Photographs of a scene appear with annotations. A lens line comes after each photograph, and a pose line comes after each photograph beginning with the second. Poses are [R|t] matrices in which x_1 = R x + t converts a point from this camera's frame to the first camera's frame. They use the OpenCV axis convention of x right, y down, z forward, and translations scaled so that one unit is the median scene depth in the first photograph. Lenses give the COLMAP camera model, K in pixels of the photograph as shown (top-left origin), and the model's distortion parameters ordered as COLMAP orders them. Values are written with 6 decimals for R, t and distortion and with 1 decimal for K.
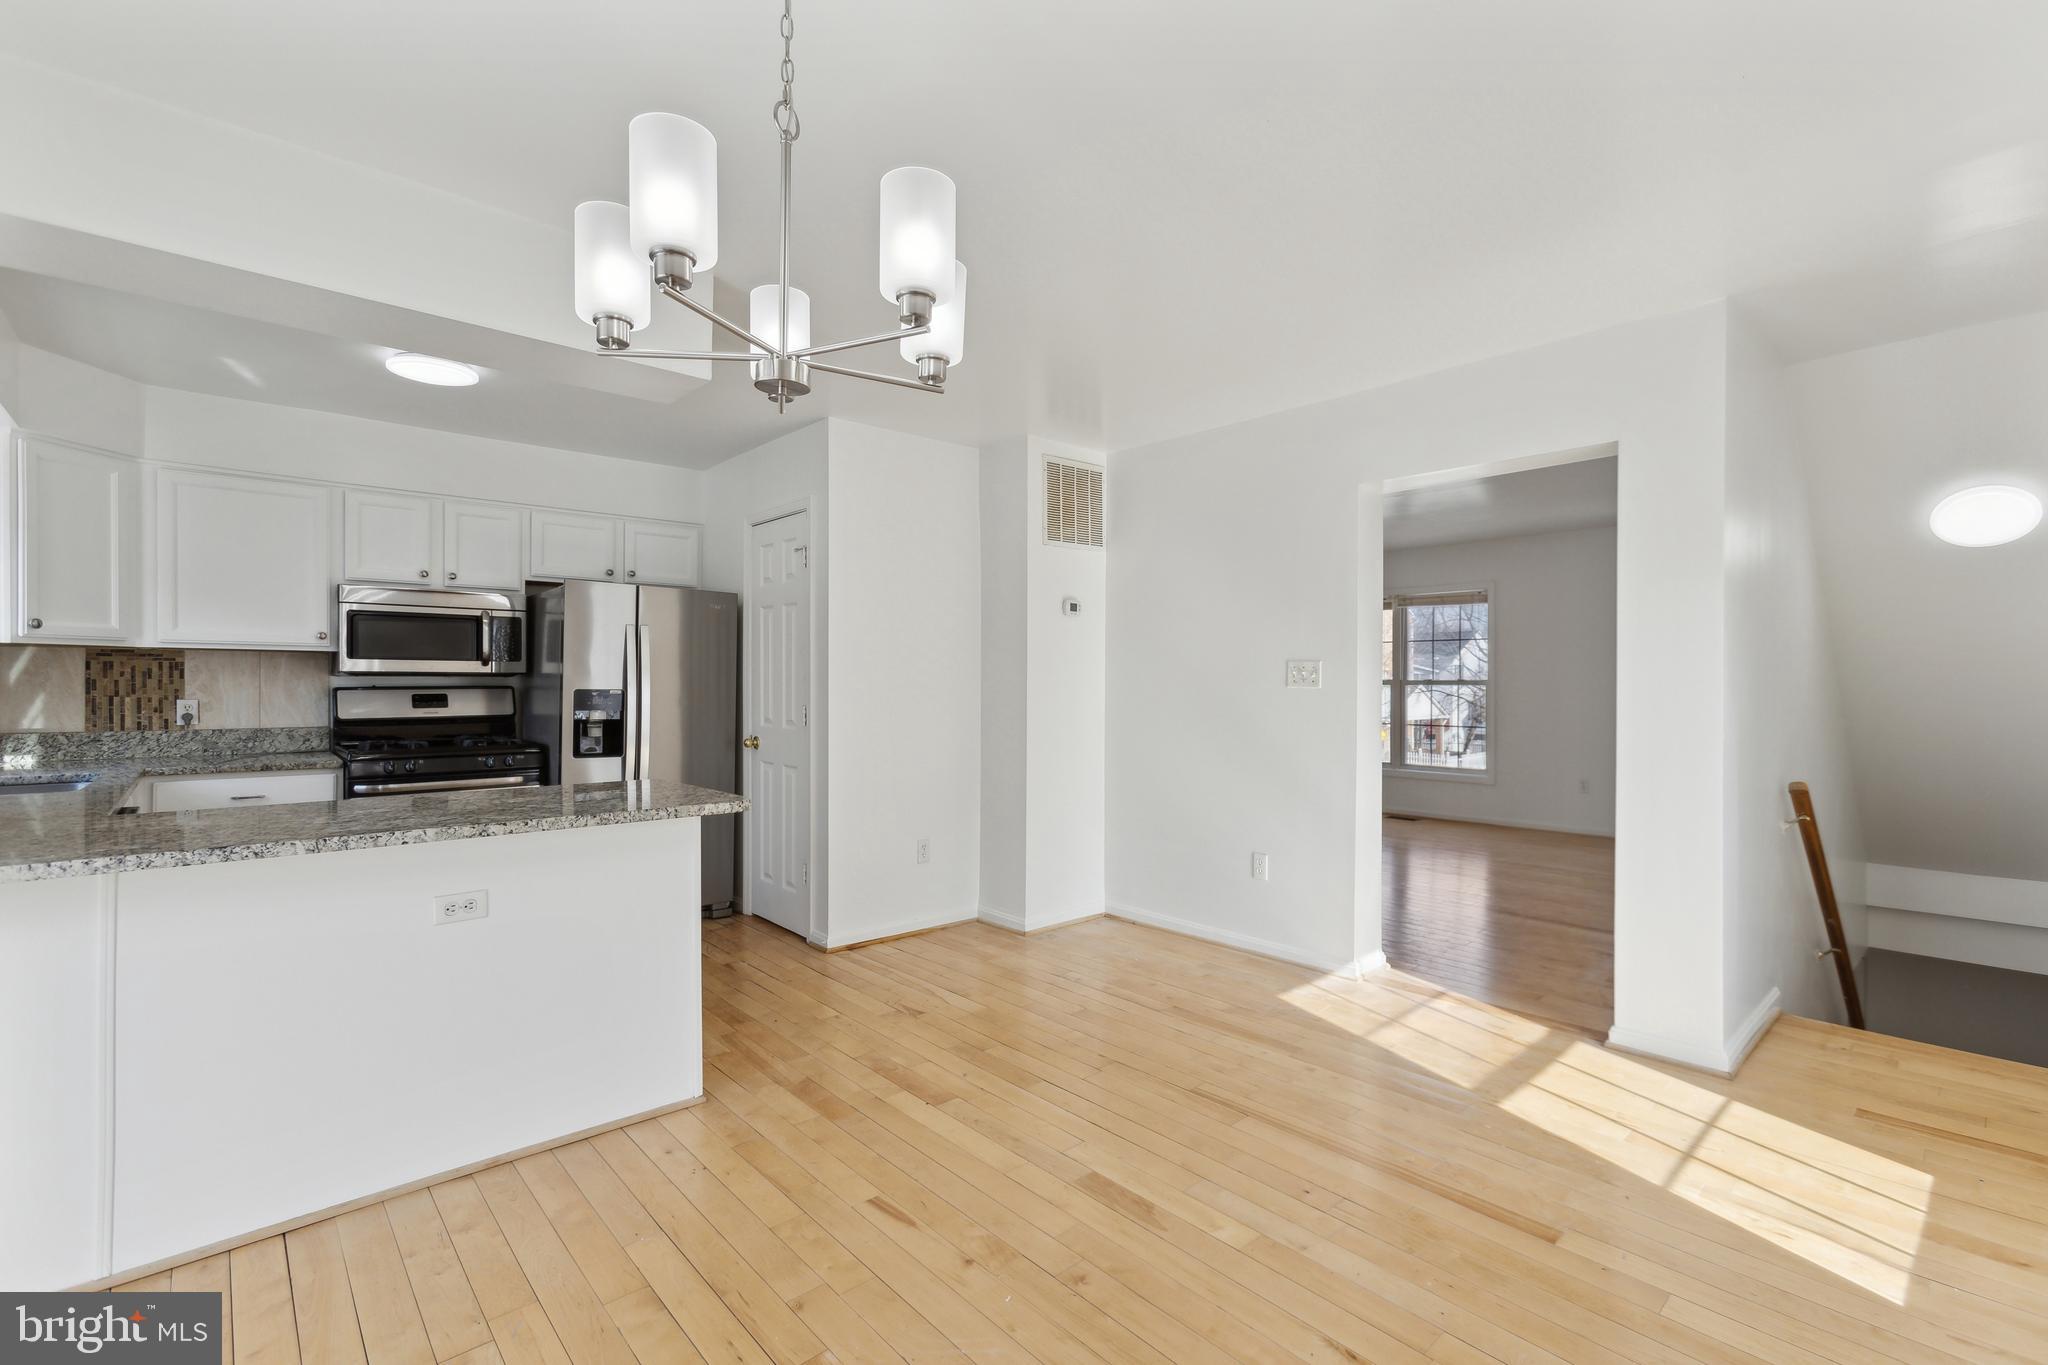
lens RADIAL K [[908.9, 0, 1029.4], [0, 908.9, 679.2], [0, 0, 1]] dist [-0.003529, -0.000405]
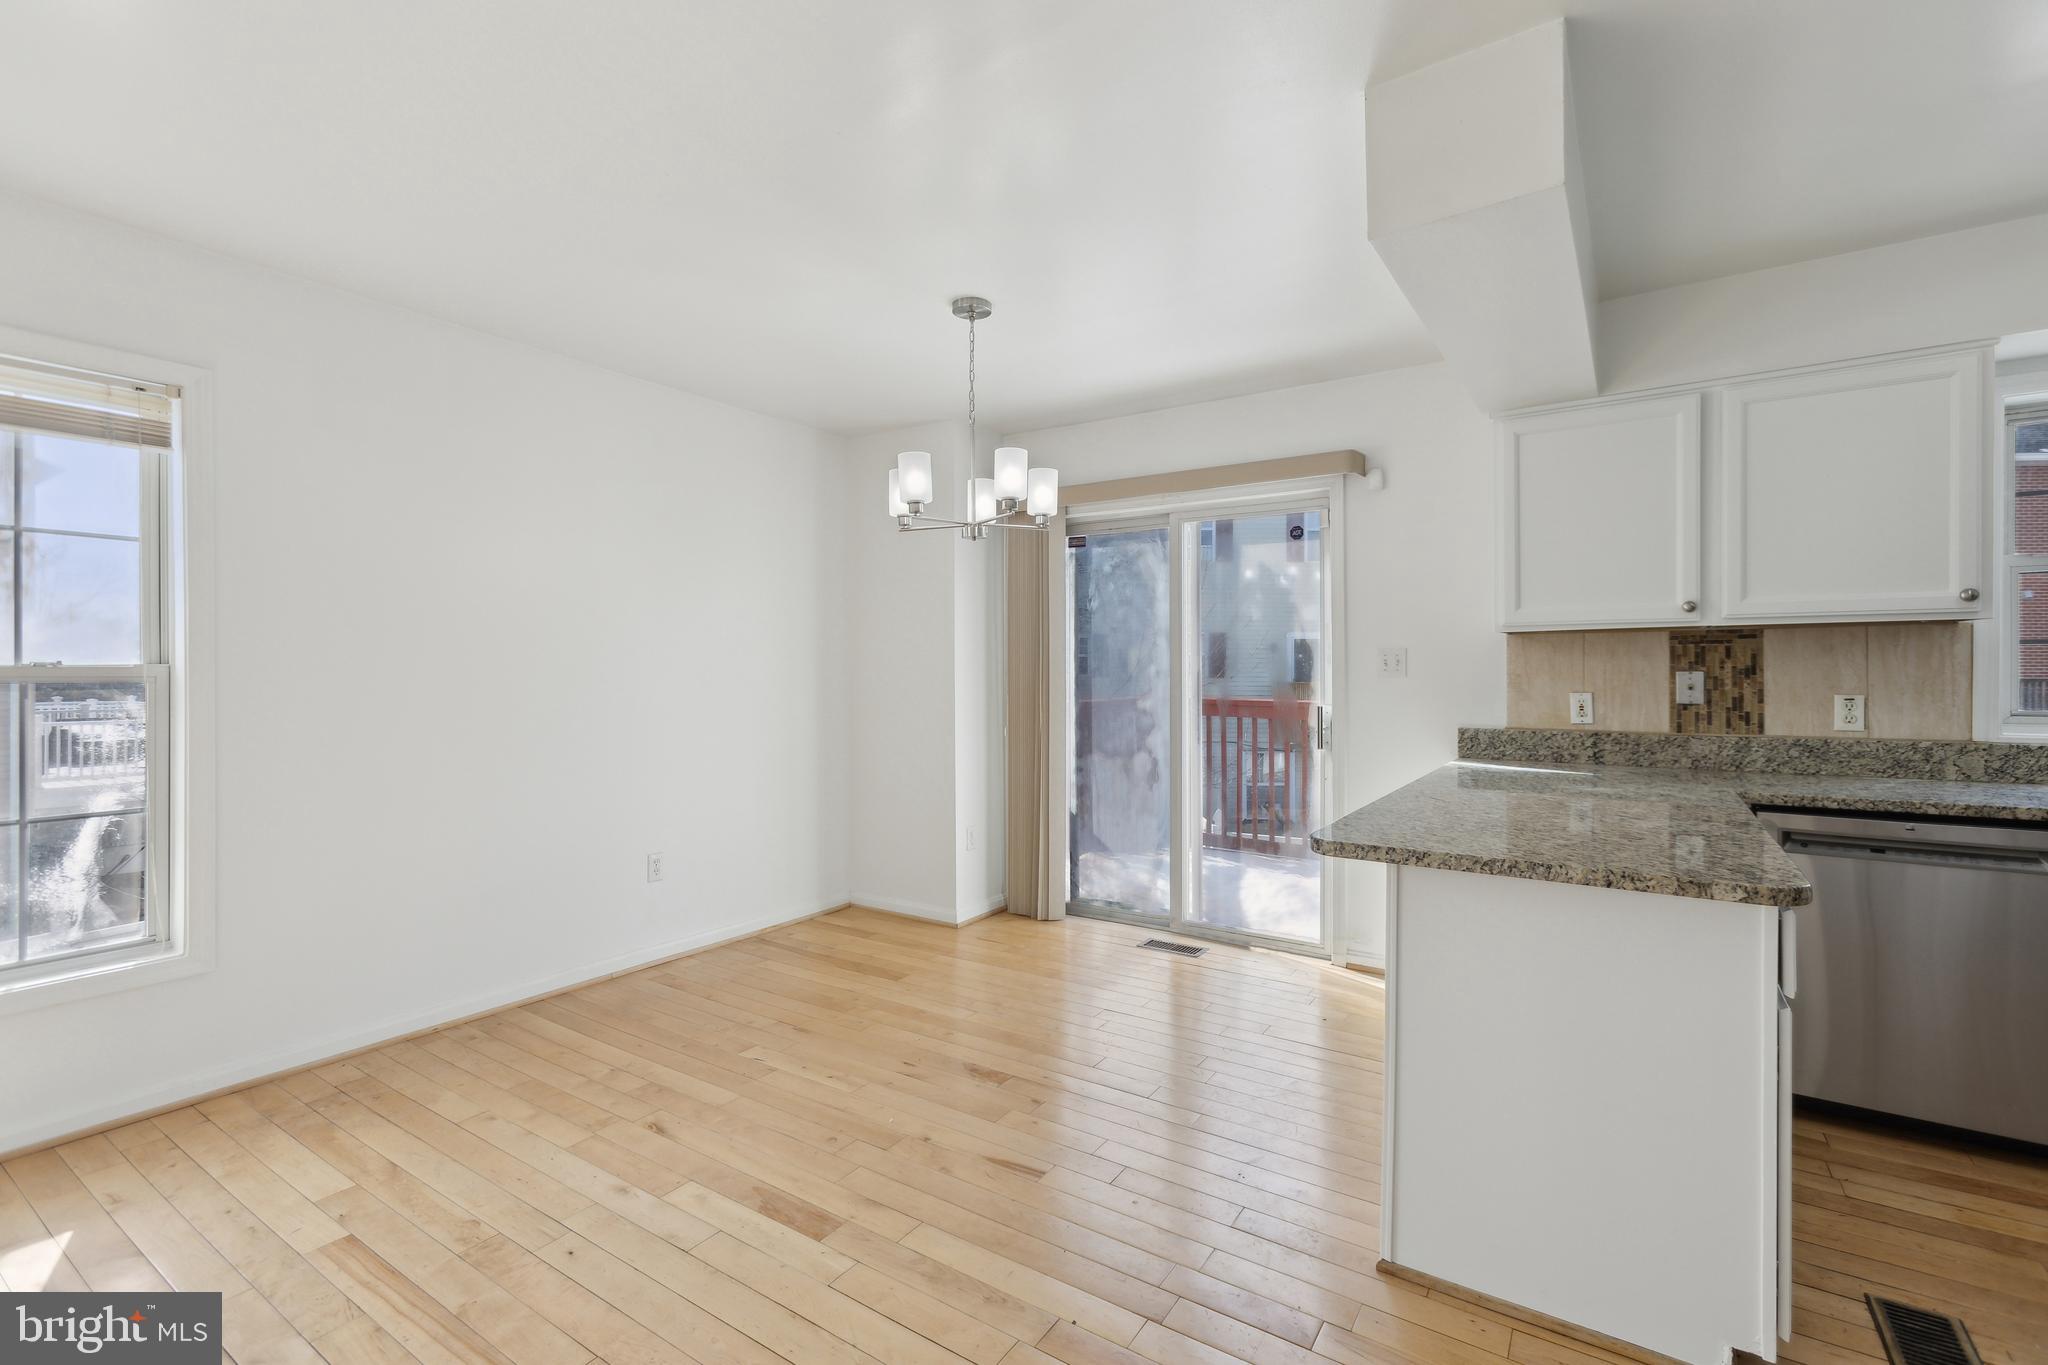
lens RADIAL K [[914.9, 0, 1019.3], [0, 914.9, 678.9], [0, 0, 1]] dist [-0.002134, 0.000229]
pose [[-0.970077, 0.002332, -0.242786, 0.058131], [0.001944, 0.999996, 0.001837, 0.005936], [0.242790, 0.001310, -0.970078, 1.138562]]
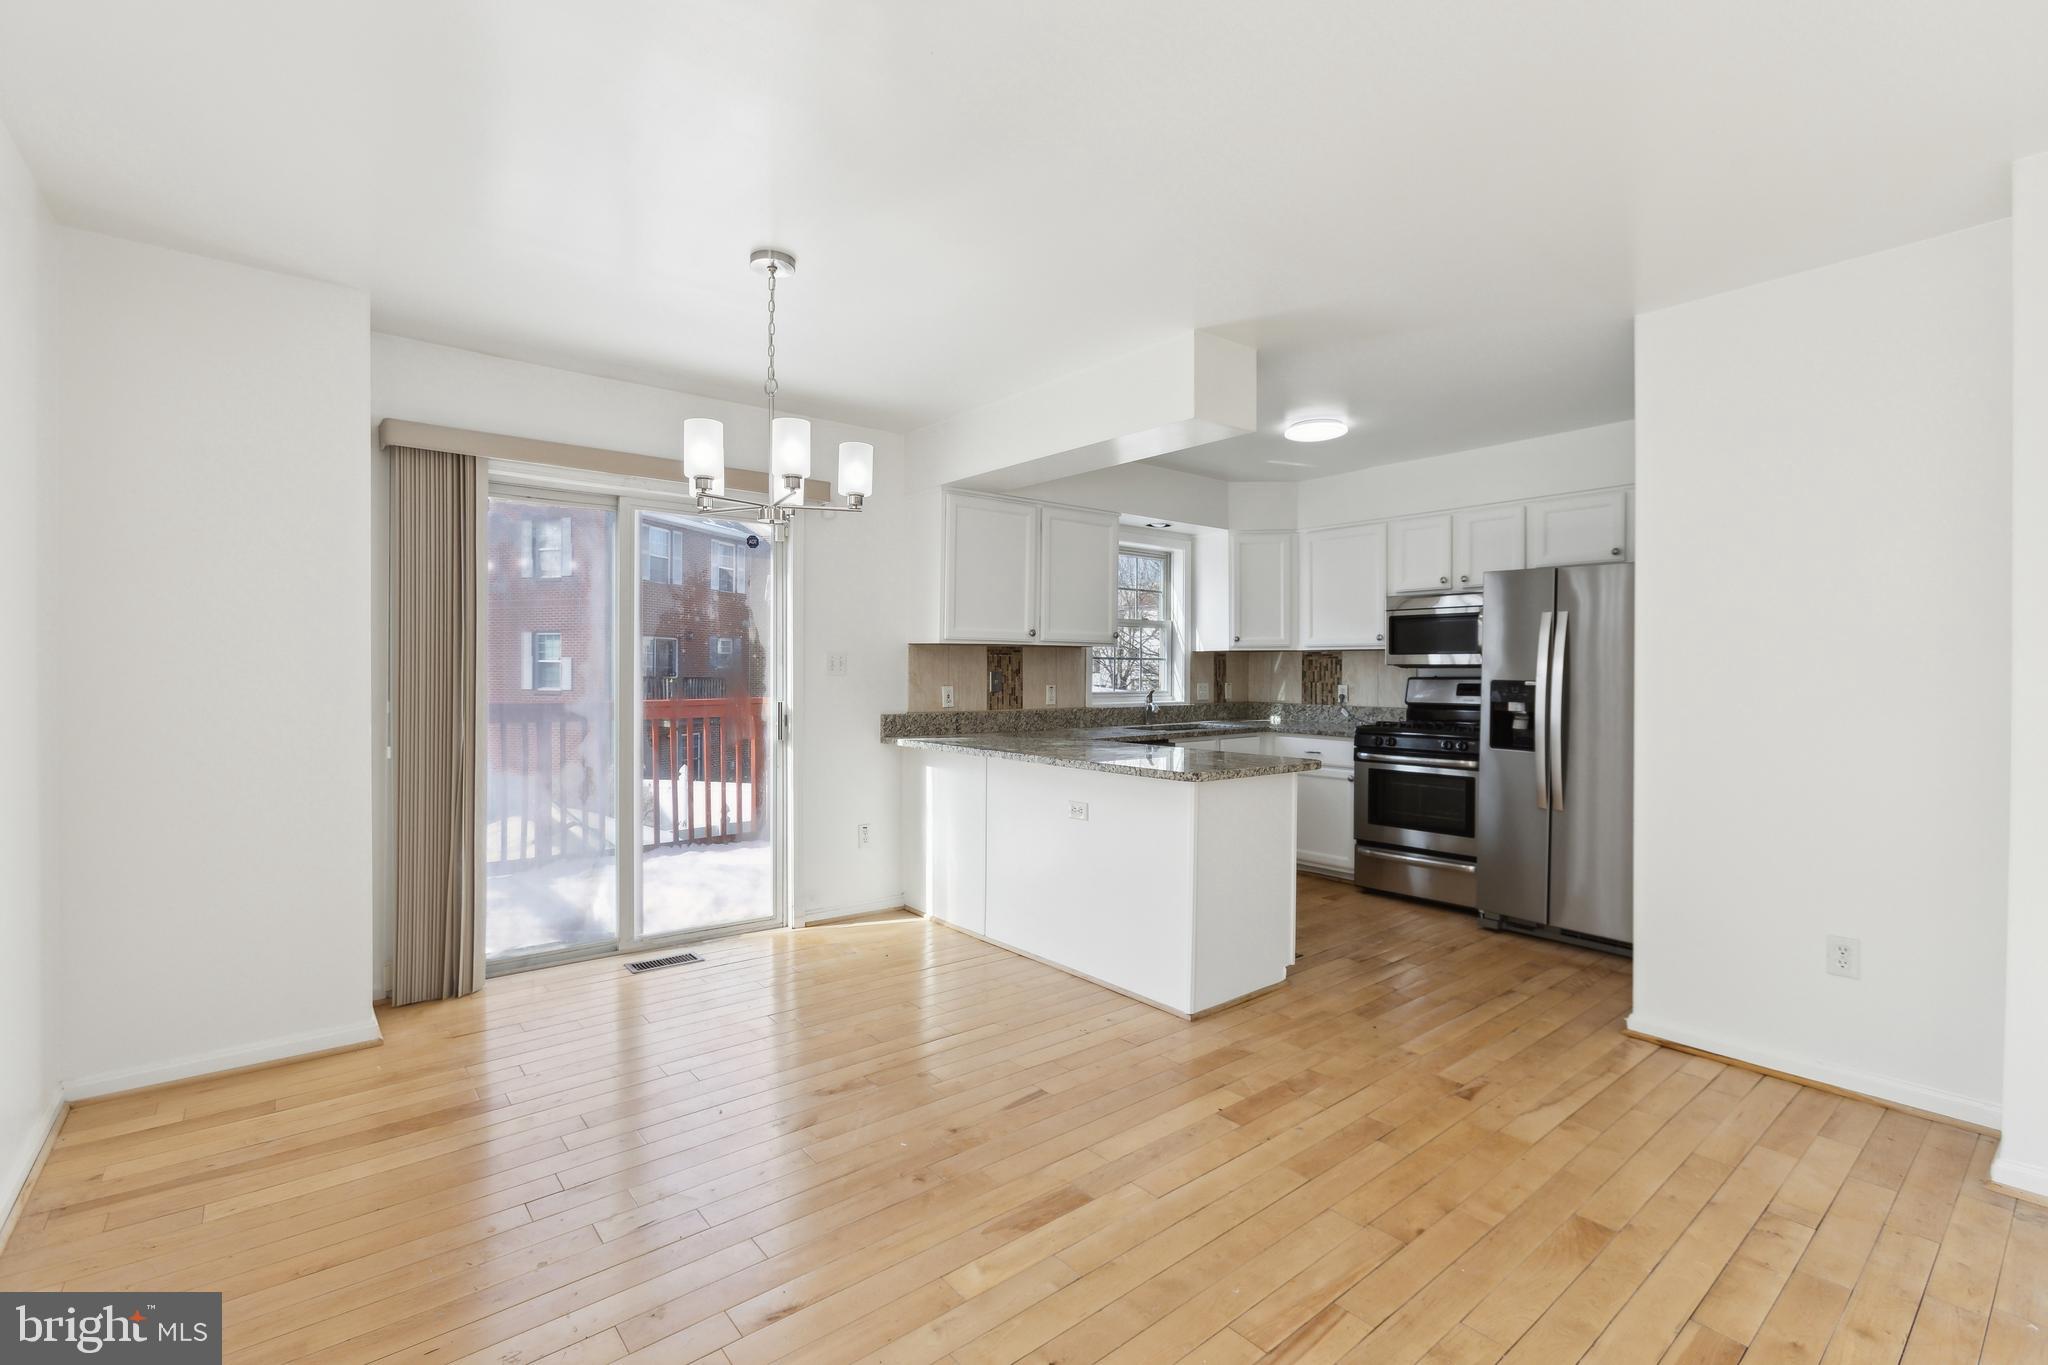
lens RADIAL K [[914.9, 0, 1019.3], [0, 914.9, 678.9], [0, 0, 1]] dist [-0.002134, 0.000229]
pose [[-0.053097, 0.006214, -0.998570, 0.606761], [0.000135, 0.999981, 0.006215, 0.003769], [0.998589, 0.000196, -0.053097, 0.588838]]
